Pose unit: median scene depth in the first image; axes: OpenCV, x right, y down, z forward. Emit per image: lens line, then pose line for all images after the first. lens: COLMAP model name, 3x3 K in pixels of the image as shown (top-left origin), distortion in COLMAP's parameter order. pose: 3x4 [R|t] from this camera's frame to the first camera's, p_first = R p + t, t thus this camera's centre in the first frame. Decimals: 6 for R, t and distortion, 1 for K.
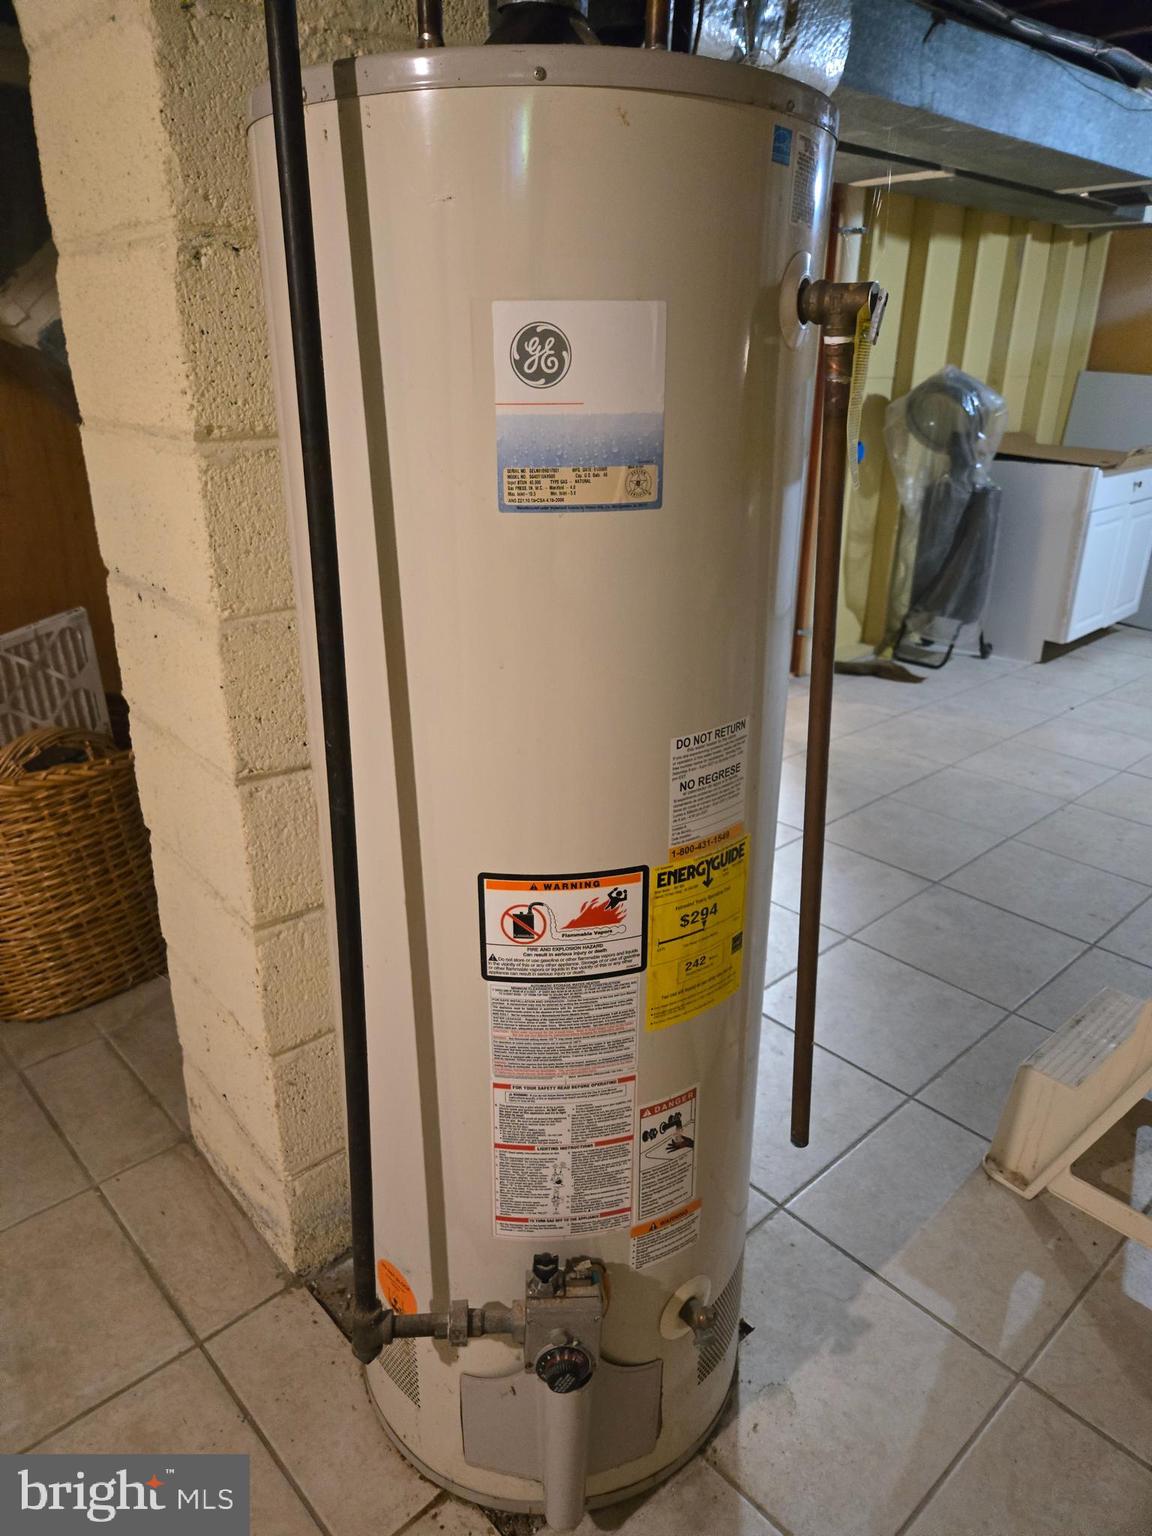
lens RADIAL K [[1040.2, 0, 575.4], [0, 1040.2, 764.0], [0, 0, 1]] dist [0.035857, -0.040035]
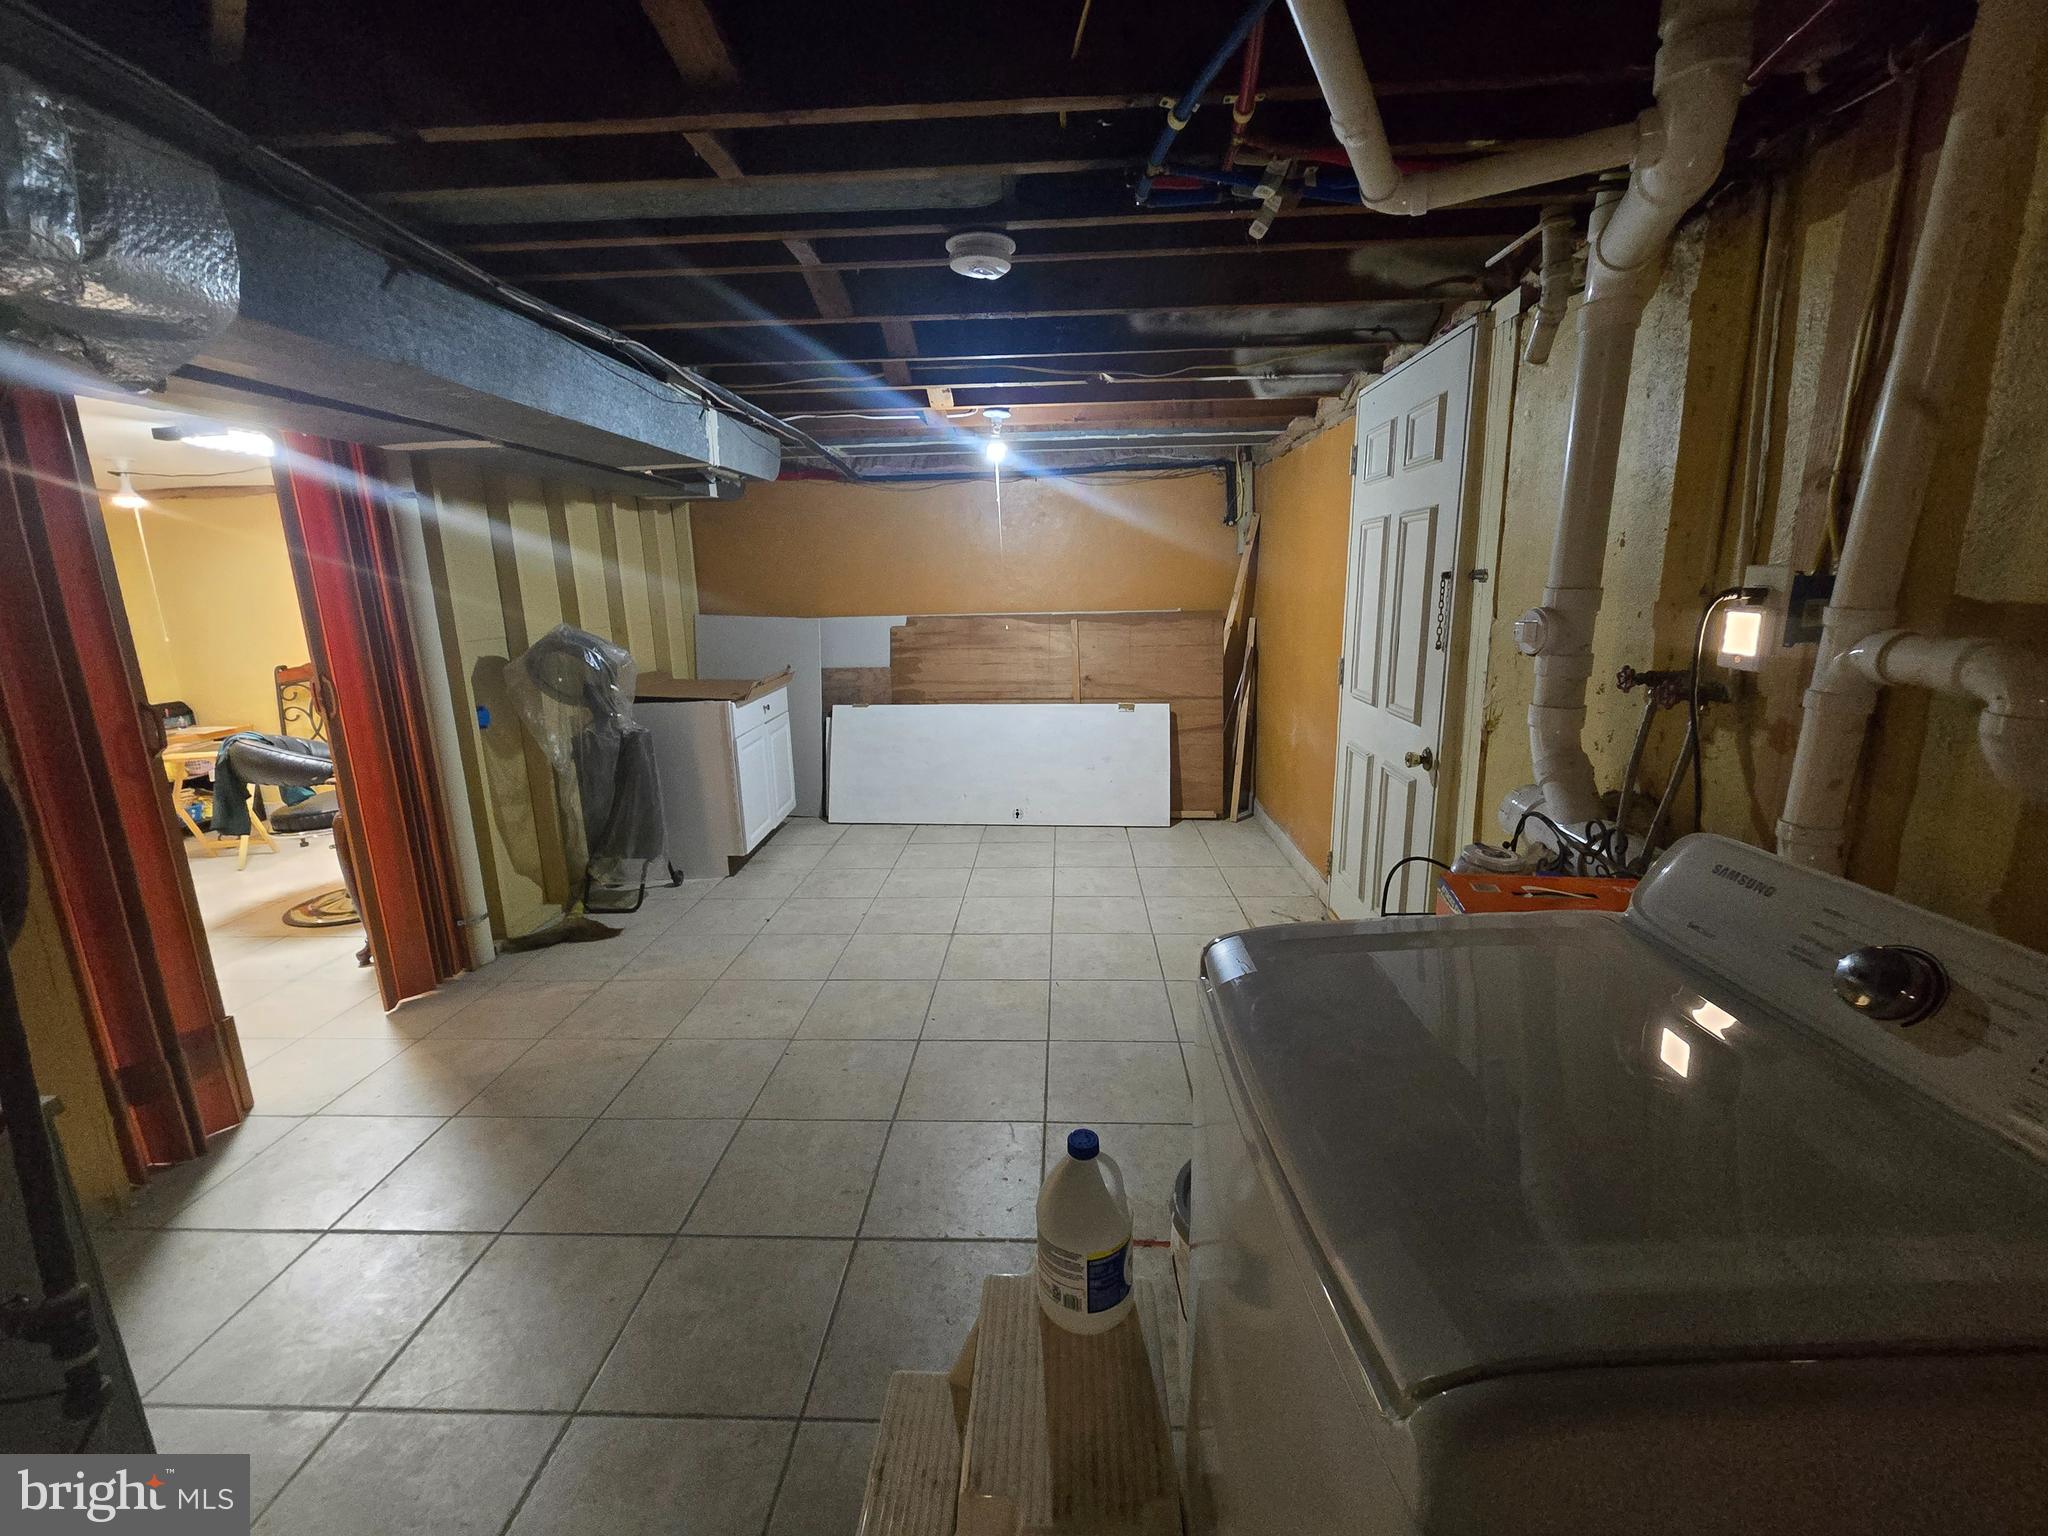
lens RADIAL K [[843.9, 0, 1019.8], [0, 843.9, 763.9], [0, 0, 1]] dist [-0.002155, 0.001151]
pose [[0.714032, -0.180508, 0.676443, 0.094980], [0.287955, 0.956403, -0.048741, -0.083576], [-0.638154, 0.229588, 0.734880, 0.150187]]
